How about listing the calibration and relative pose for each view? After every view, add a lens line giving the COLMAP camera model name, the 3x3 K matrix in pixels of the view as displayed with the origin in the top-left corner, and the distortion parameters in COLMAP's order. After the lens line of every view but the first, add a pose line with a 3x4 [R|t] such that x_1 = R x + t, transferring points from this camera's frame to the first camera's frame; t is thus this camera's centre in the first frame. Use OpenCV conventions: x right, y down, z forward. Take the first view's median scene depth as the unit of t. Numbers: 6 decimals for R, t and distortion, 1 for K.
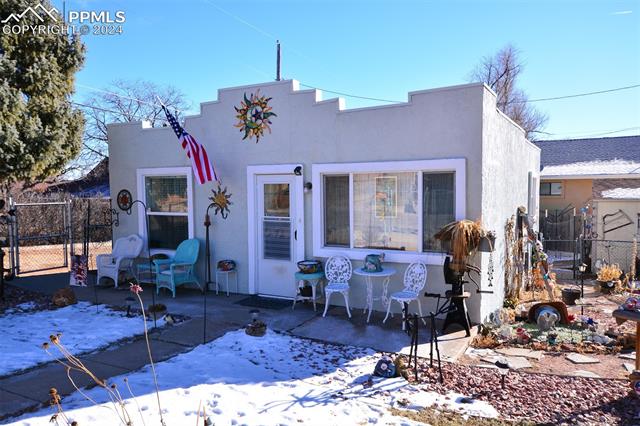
lens RADIAL K [[495.4, 0, 320.0], [0, 495.4, 213.0], [0, 0, 1]] dist [0.007208, 0.003945]
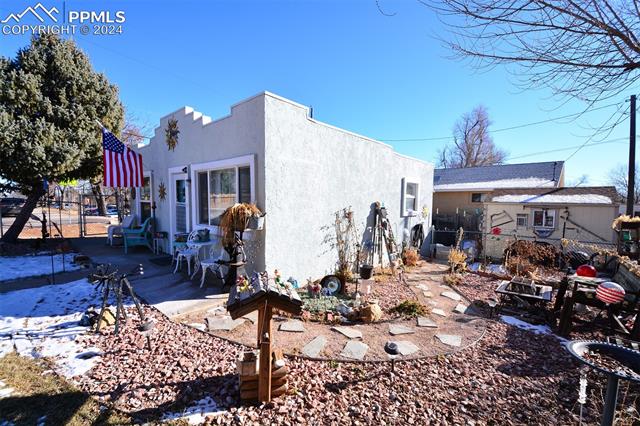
lens RADIAL K [[283.6, 0, 320.0], [0, 283.6, 213.0], [0, 0, 1]] dist [0.018950, -0.027115]
pose [[0.977187, 0.030699, -0.210152, 0.485943], [-0.031230, 0.999512, 0.000795, 0.024428], [0.210074, 0.005786, 0.977668, 0.263886]]
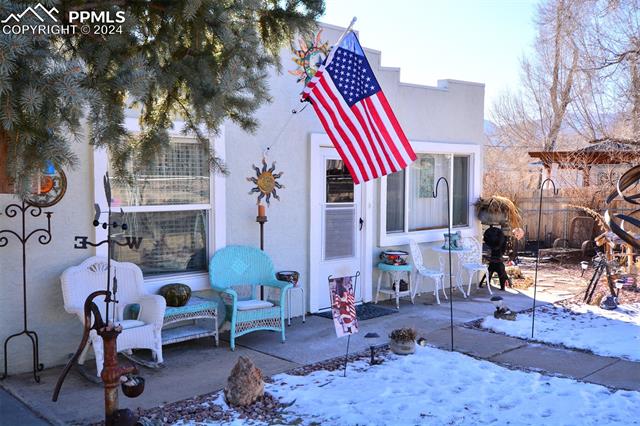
lens RADIAL K [[657.8, 0, 320.0], [0, 657.8, 213.0], [0, 0, 1]] dist [-0.003345, 0.000915]
pose [[0.288436, -0.045635, 0.956411, -1.065293], [0.035336, 0.998690, 0.036996, -0.015653], [-0.956847, 0.023125, 0.289671, 0.727778]]
